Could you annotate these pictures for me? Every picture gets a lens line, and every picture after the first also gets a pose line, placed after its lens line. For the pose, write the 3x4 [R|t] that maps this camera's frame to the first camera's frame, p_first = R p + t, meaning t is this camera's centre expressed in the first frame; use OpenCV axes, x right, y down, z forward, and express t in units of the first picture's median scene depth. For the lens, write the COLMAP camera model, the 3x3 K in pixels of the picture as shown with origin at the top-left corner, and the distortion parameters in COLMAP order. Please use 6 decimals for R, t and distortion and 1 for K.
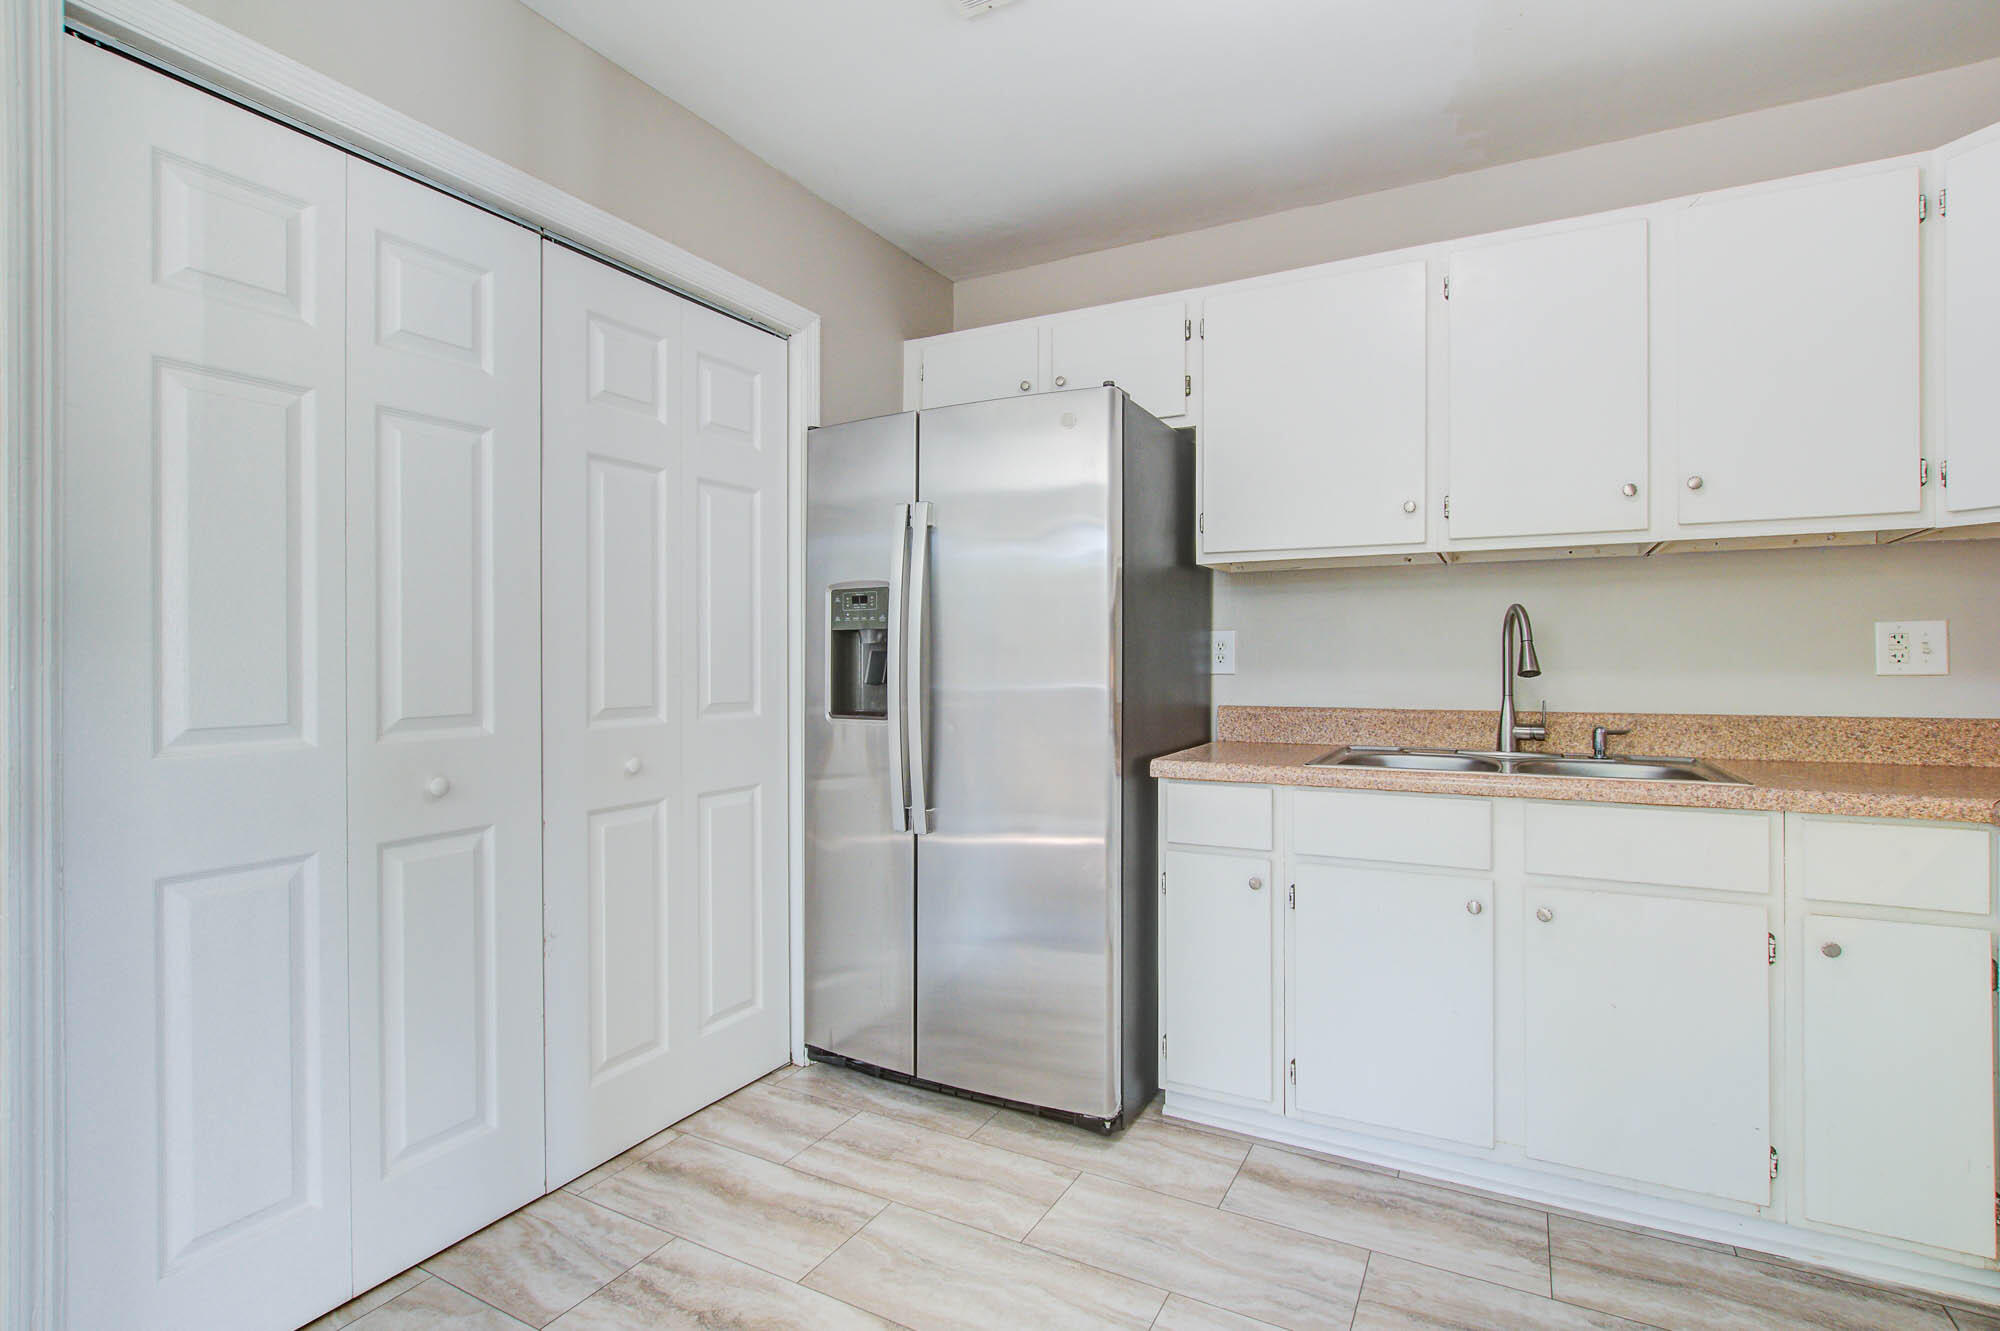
lens RADIAL K [[960.6, 0, 1006.5], [0, 960.6, 658.5], [0, 0, 1]] dist [0.002238, 0.000996]
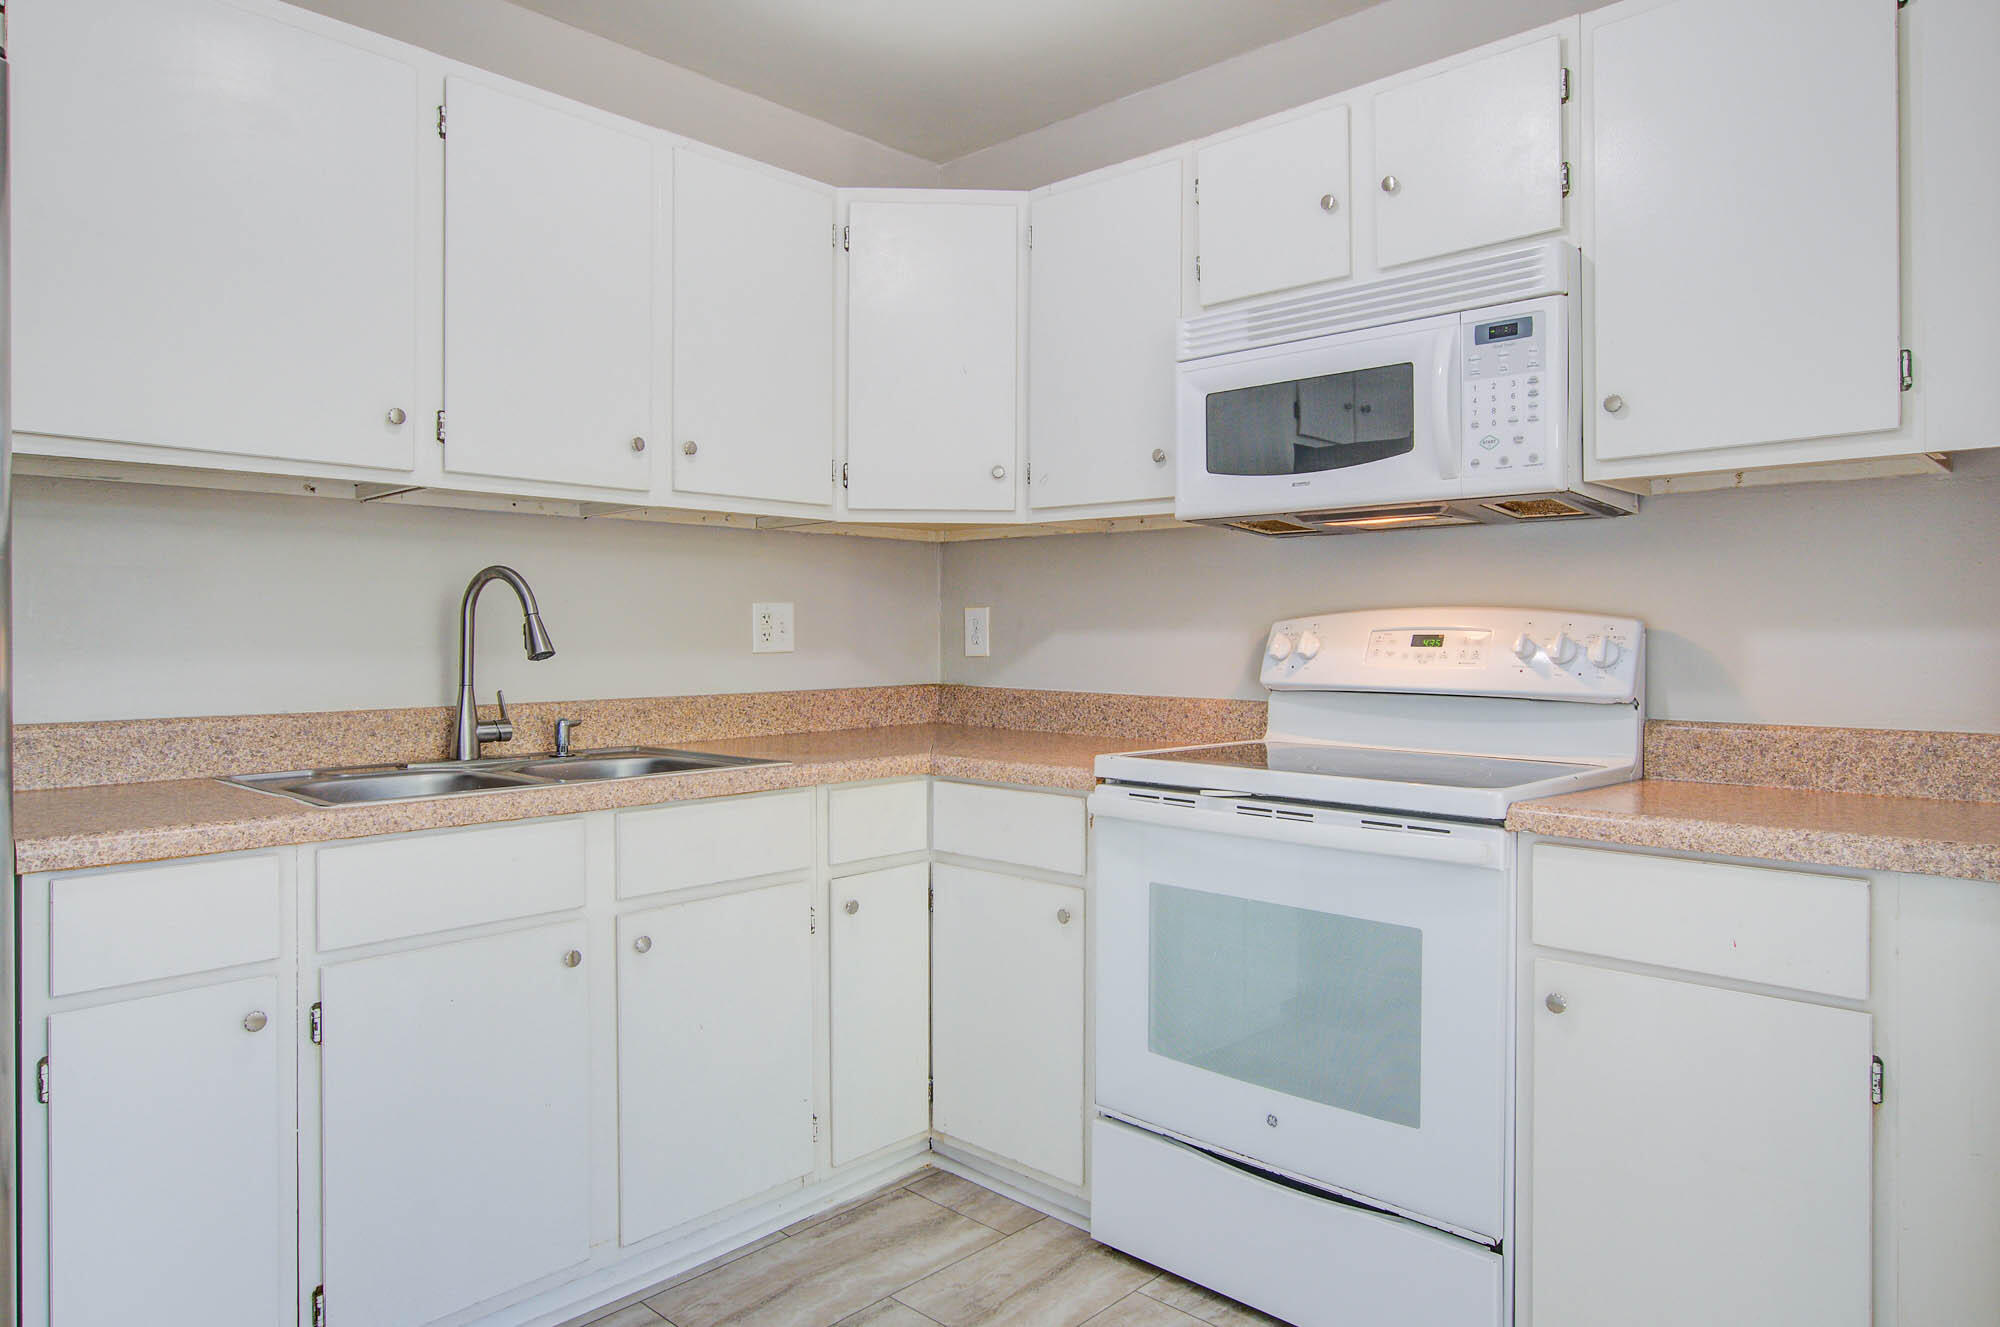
lens RADIAL K [[1267.9, 0, 1004.6], [0, 1267.9, 649.3], [0, 0, 1]] dist [-0.020974, 0.017076]
pose [[0.256076, -0.003915, 0.966649, -0.369434], [0.004384, 0.999986, 0.002888, 0.010350], [-0.966647, 0.003498, 0.256090, 0.377534]]
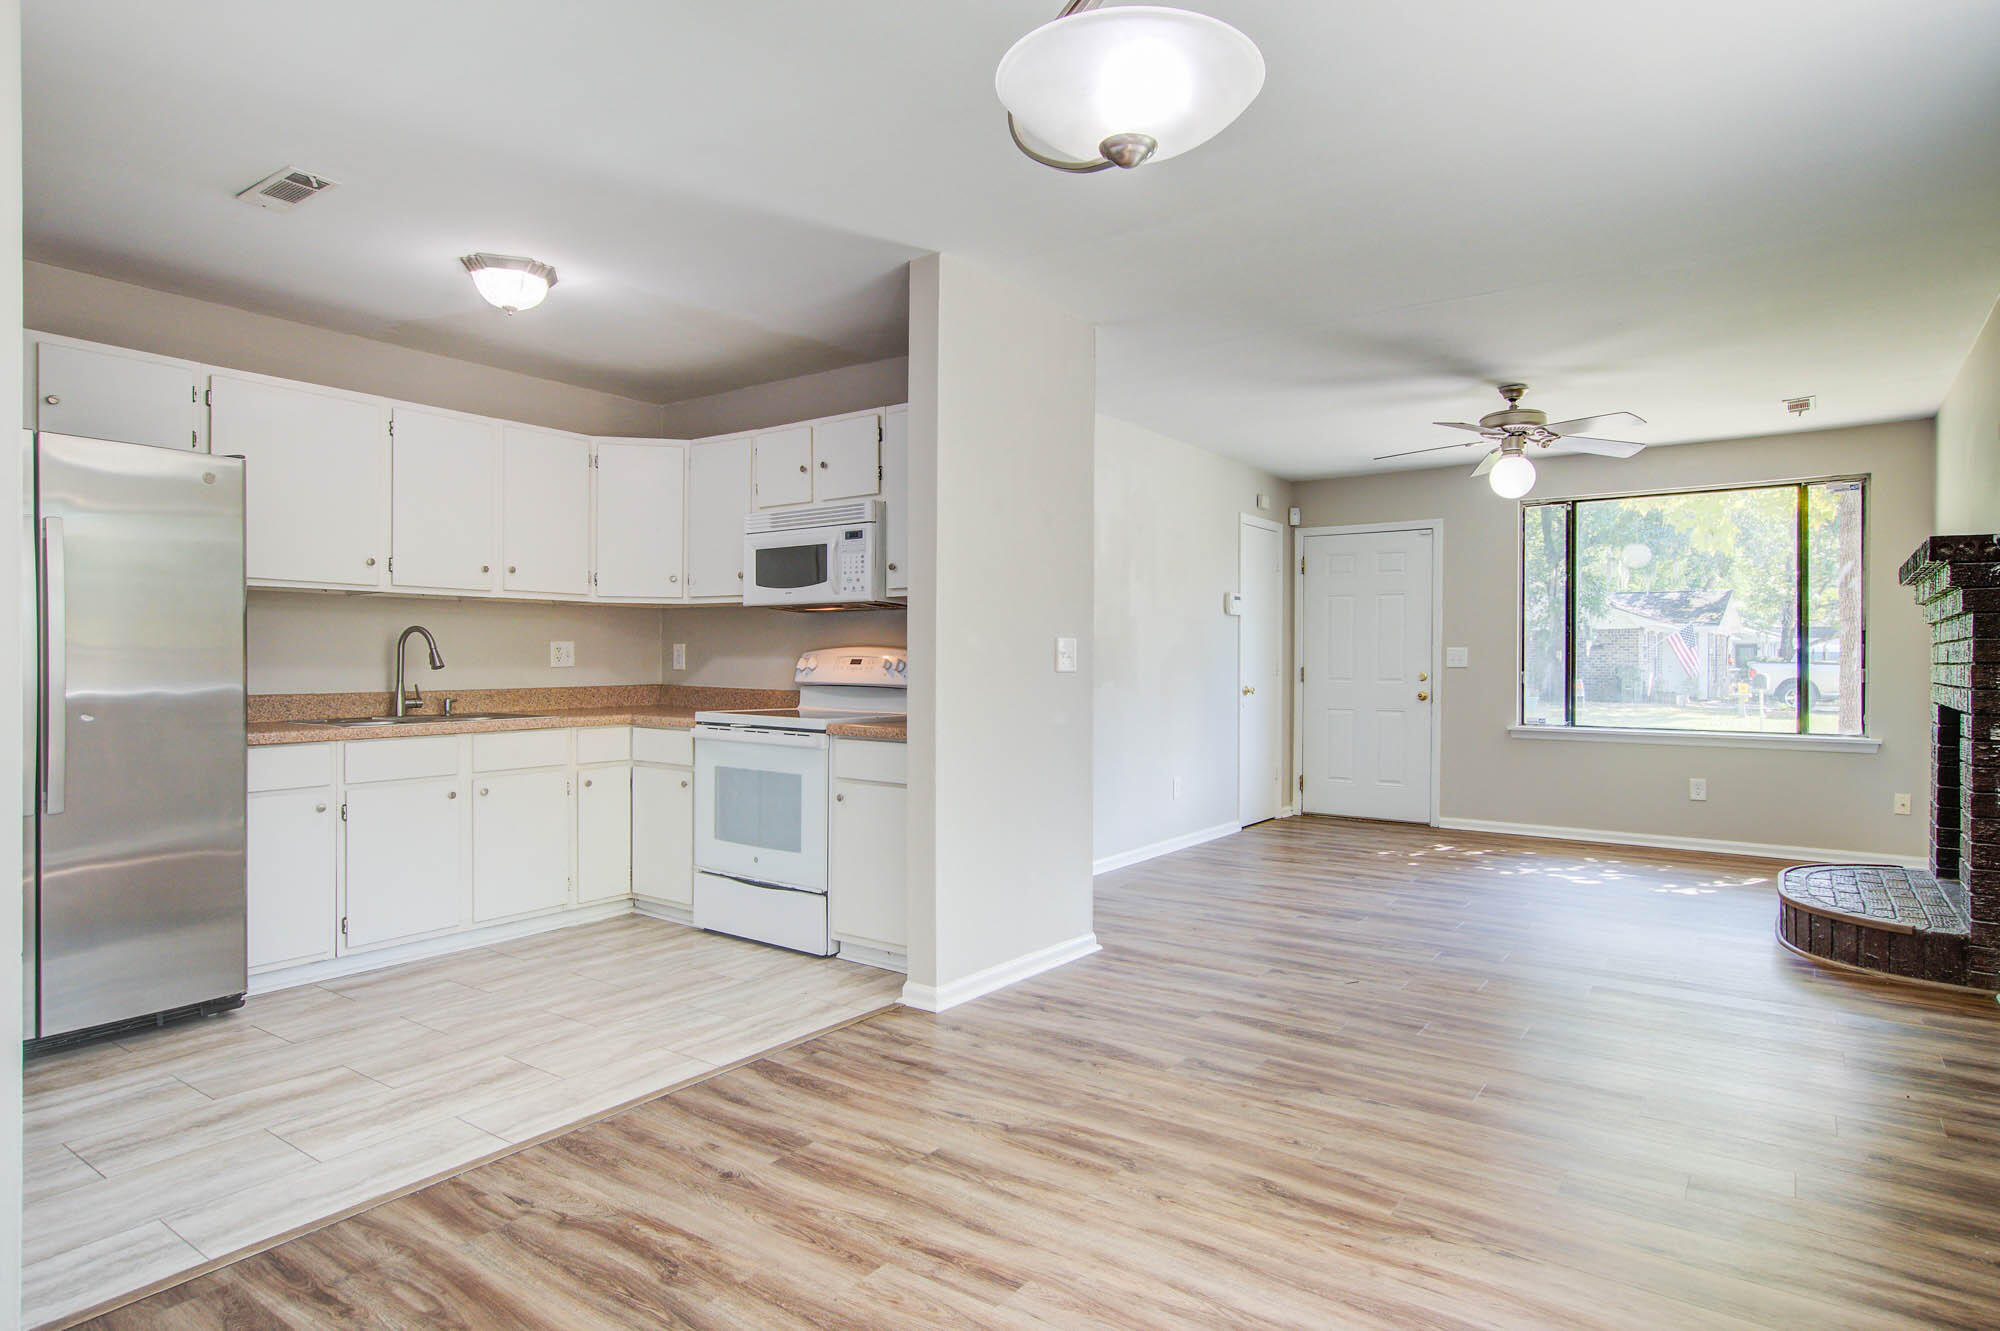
lens RADIAL K [[1117.6, 0, 1005.1], [0, 1117.6, 675.6], [0, 0, 1]] dist [-0.001614, -0.002709]
pose [[0.134455, -0.009042, 0.990878, -1.348705], [0.001617, 0.999959, 0.008905, 0.015607], [-0.990918, 0.000405, 0.134464, -0.291802]]
